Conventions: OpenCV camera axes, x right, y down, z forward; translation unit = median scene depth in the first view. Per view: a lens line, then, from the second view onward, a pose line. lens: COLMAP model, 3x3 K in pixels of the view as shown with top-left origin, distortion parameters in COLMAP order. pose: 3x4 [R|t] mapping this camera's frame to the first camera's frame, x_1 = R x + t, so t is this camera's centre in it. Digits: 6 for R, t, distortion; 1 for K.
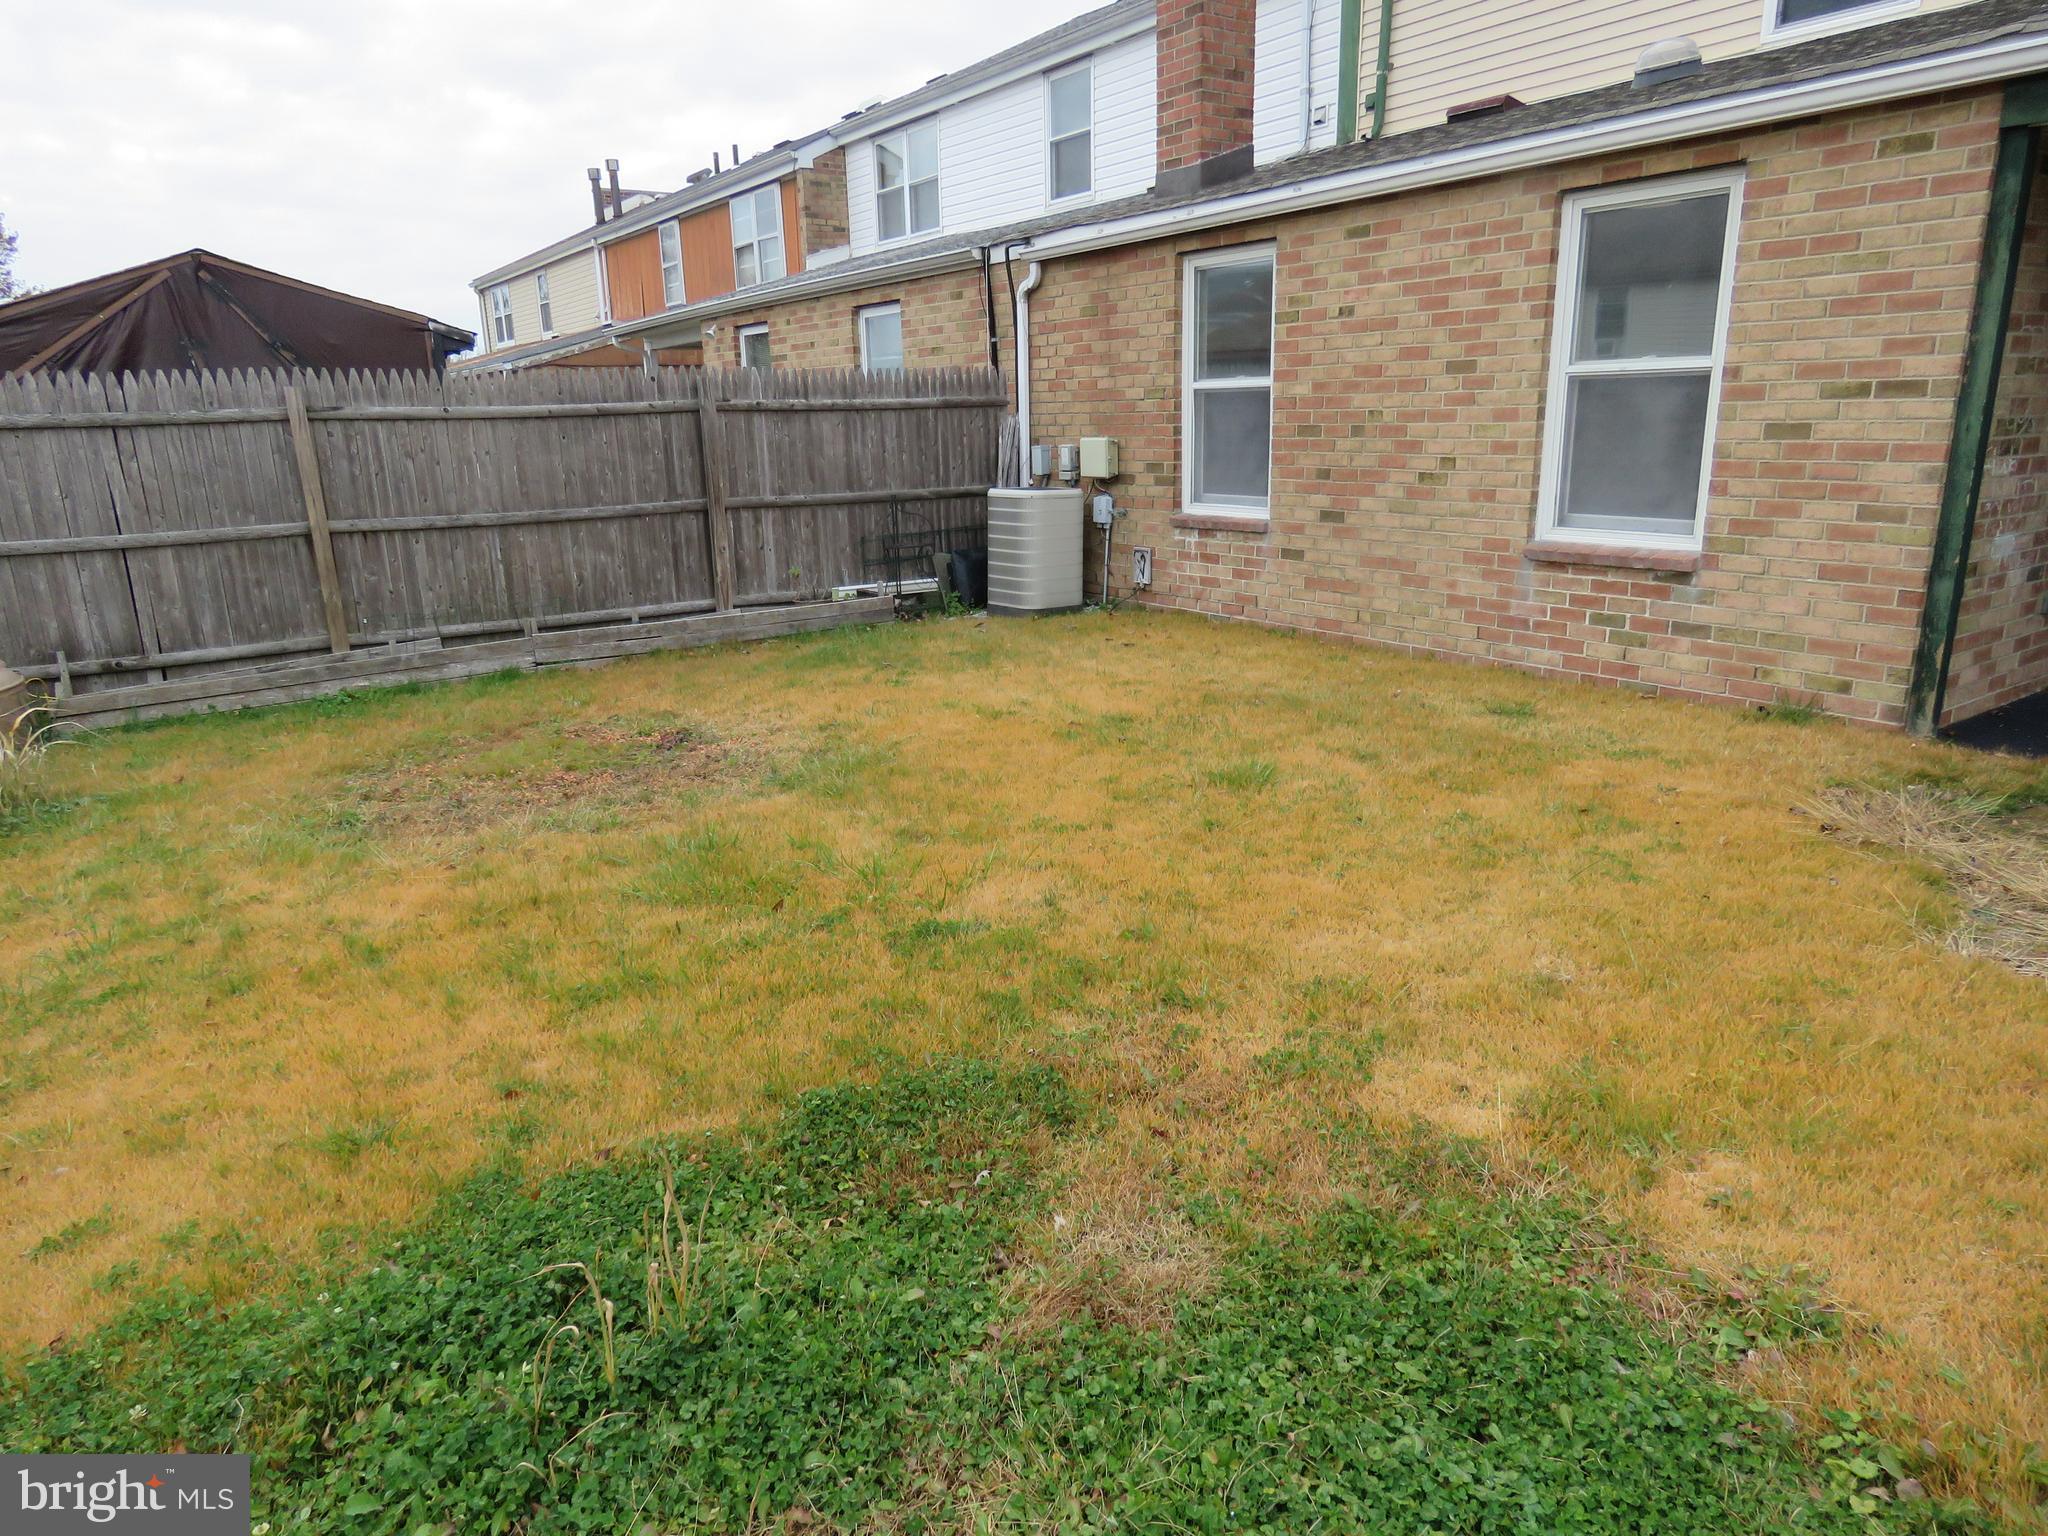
lens RADIAL K [[1318.2, 0, 1030.7], [0, 1318.2, 773.7], [0, 0, 1]] dist [0.001464, -0.001026]
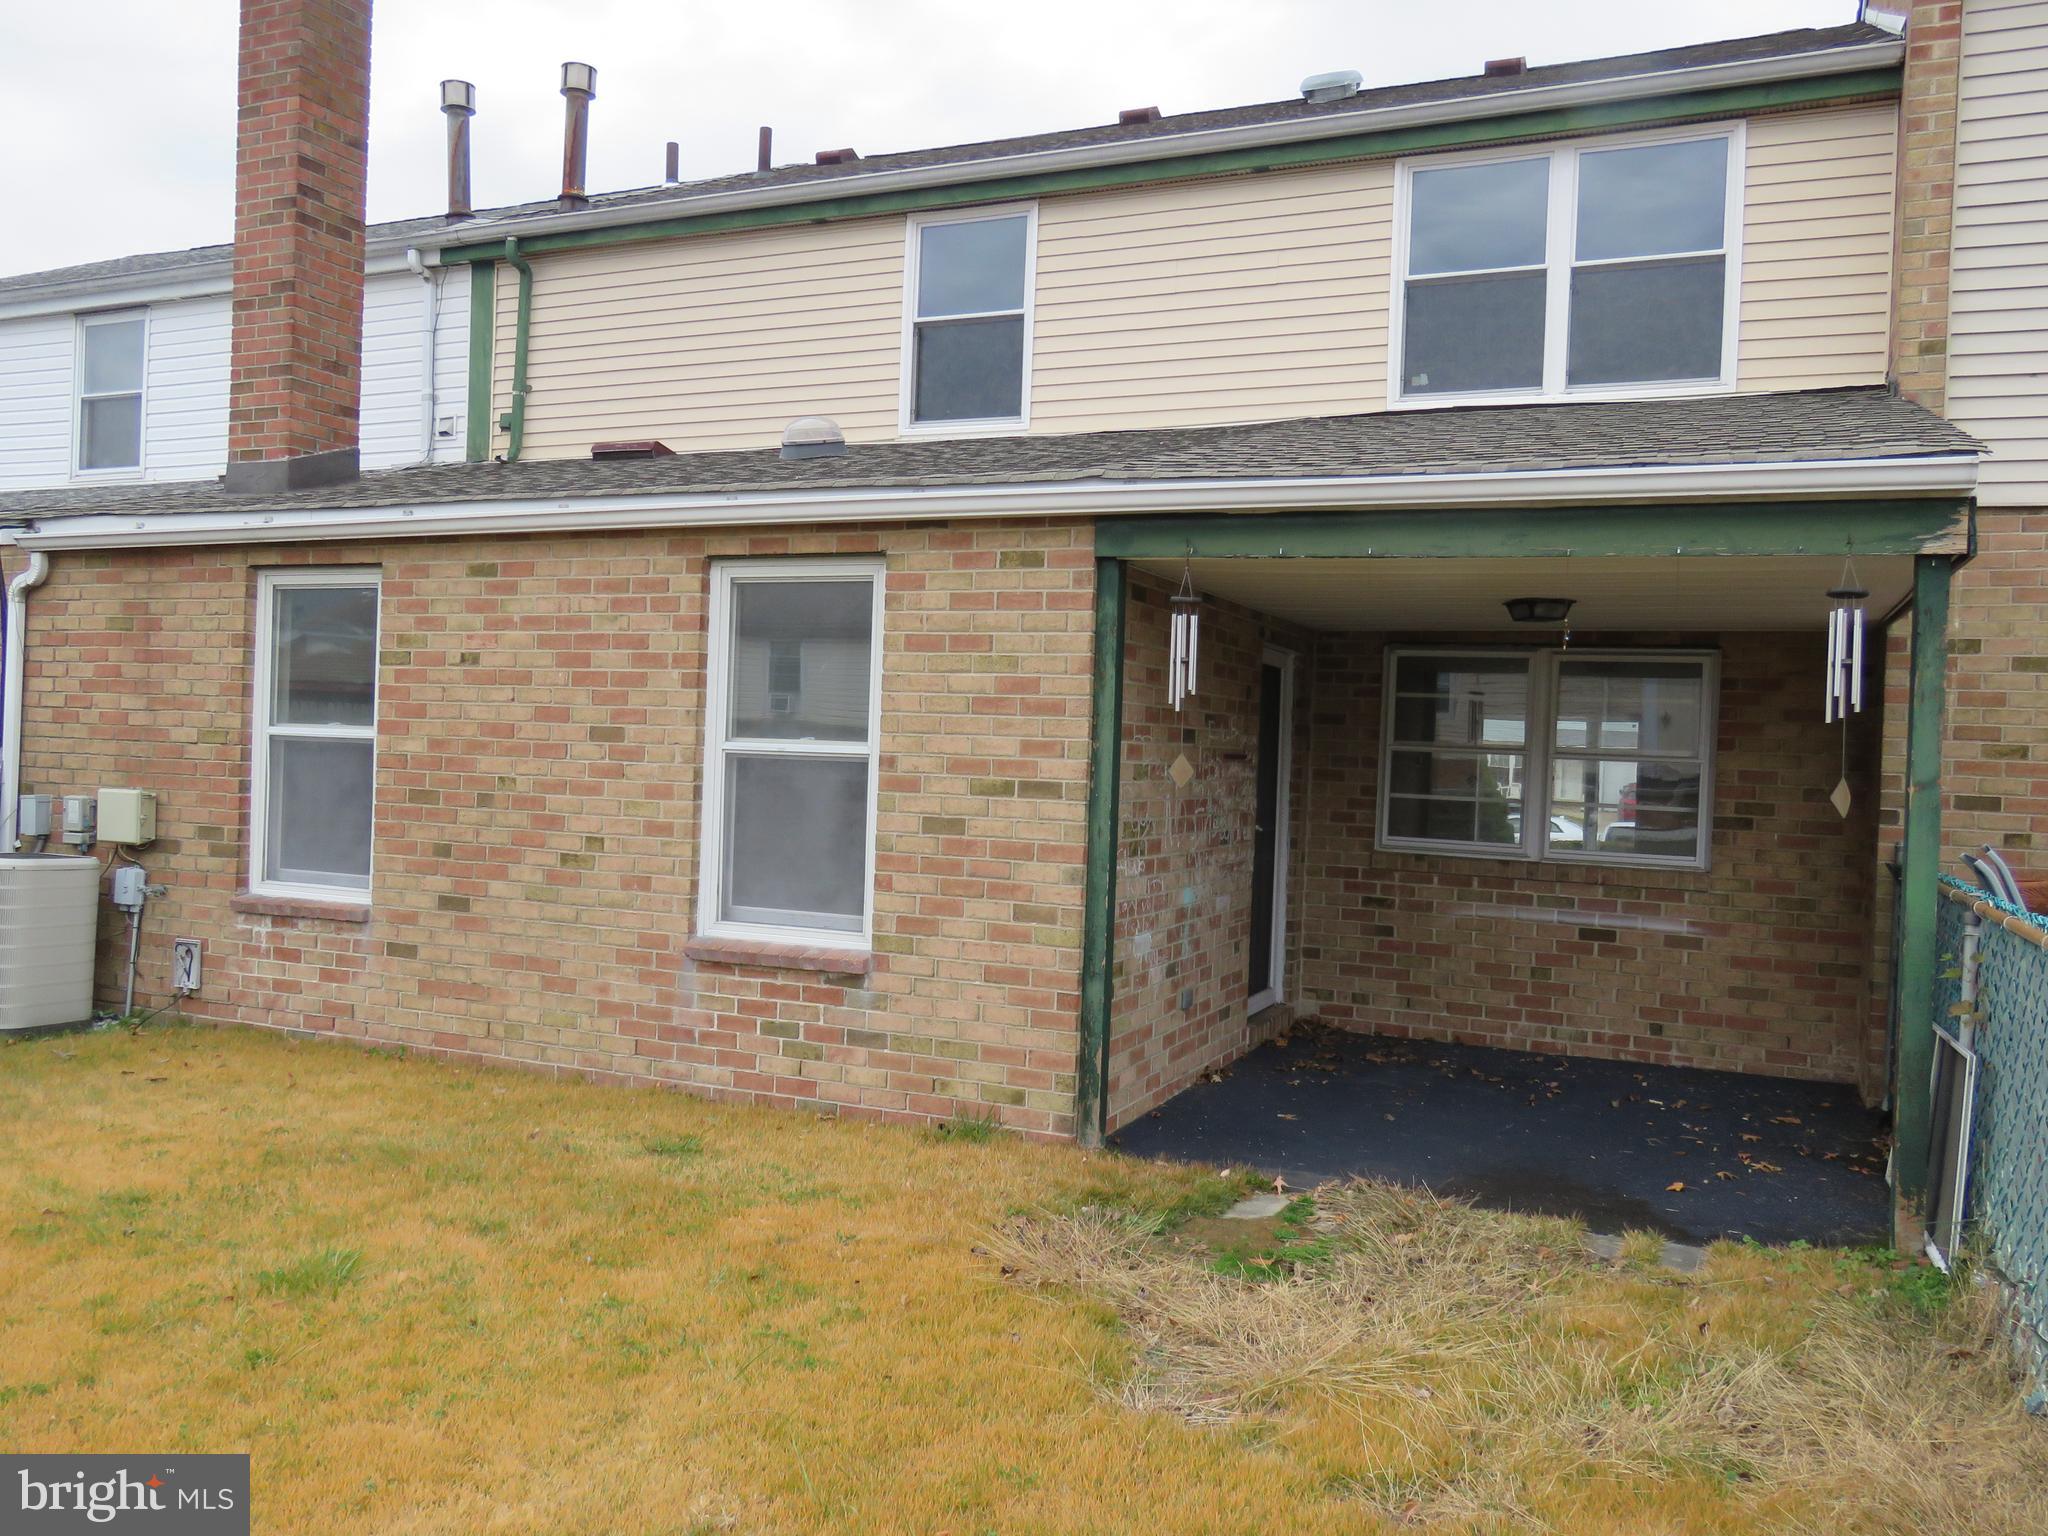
lens RADIAL K [[1621.4, 0, 1026.1], [0, 1621.4, 772.7], [0, 0, 1]] dist [0.012164, -0.009107]
pose [[0.854946, 0.045733, 0.516696, 0.020139], [0.087408, 0.969160, -0.230410, -0.022167], [-0.511299, 0.242151, 0.824582, 0.000317]]
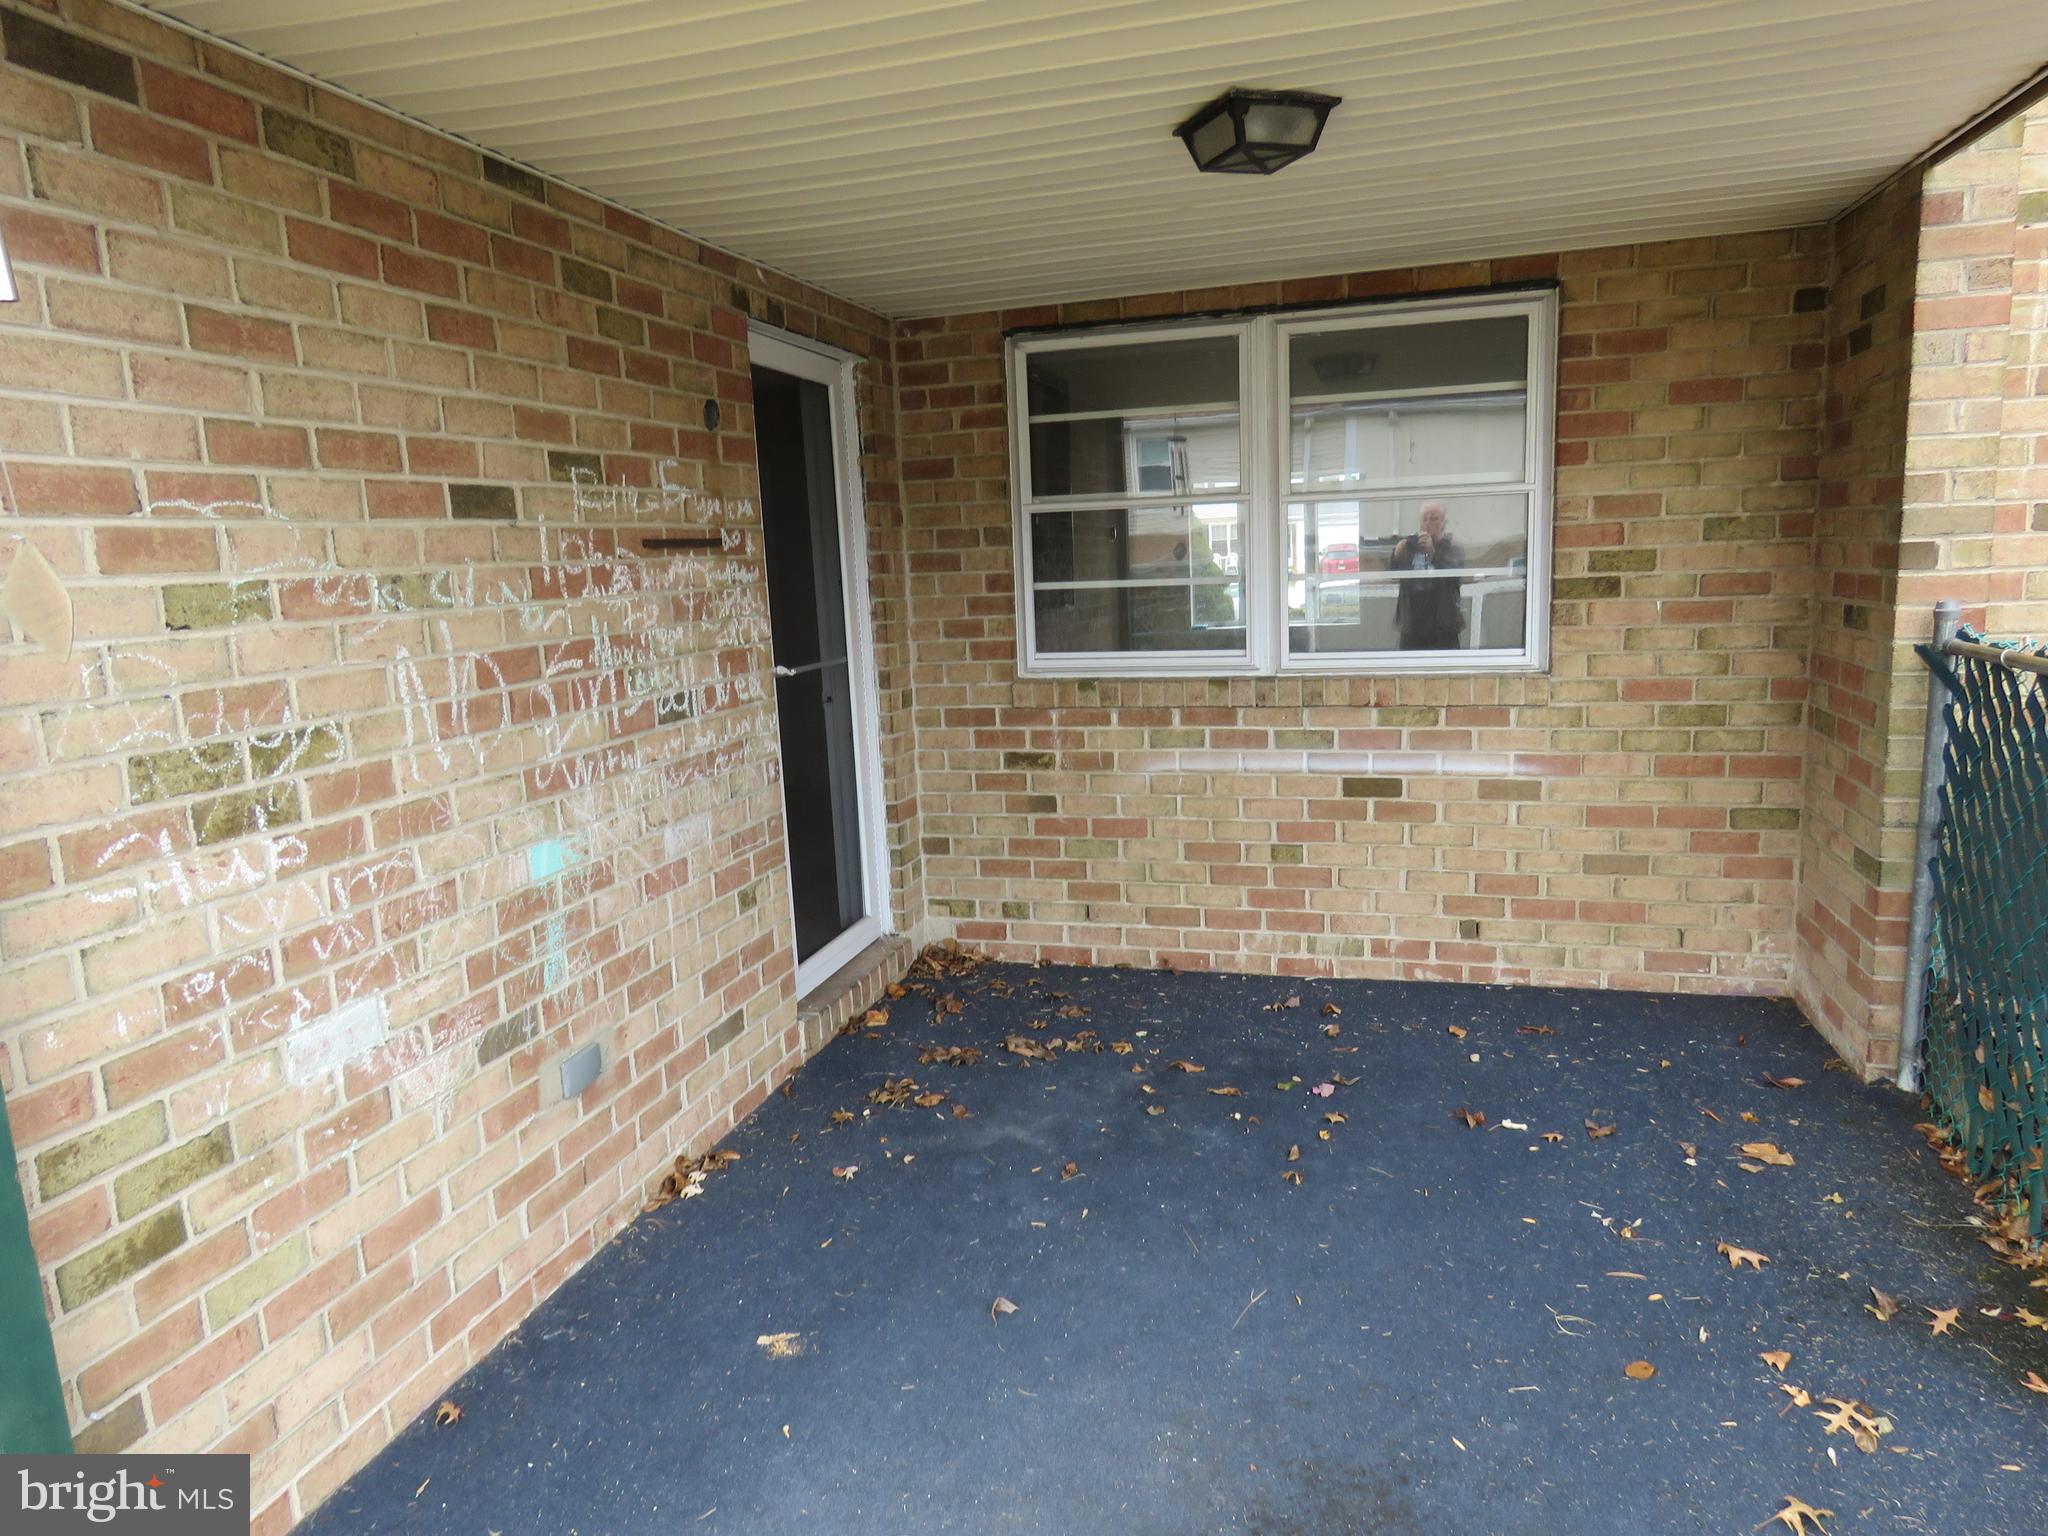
lens RADIAL K [[1318.2, 0, 1018.8], [0, 1318.2, 763.8], [0, 0, 1]] dist [0.001464, -0.001026]
pose [[0.779273, -0.114201, 0.616192, 0.624104], [0.198364, 0.977649, -0.069671, -0.174705], [-0.594463, 0.176523, 0.784509, 0.522168]]
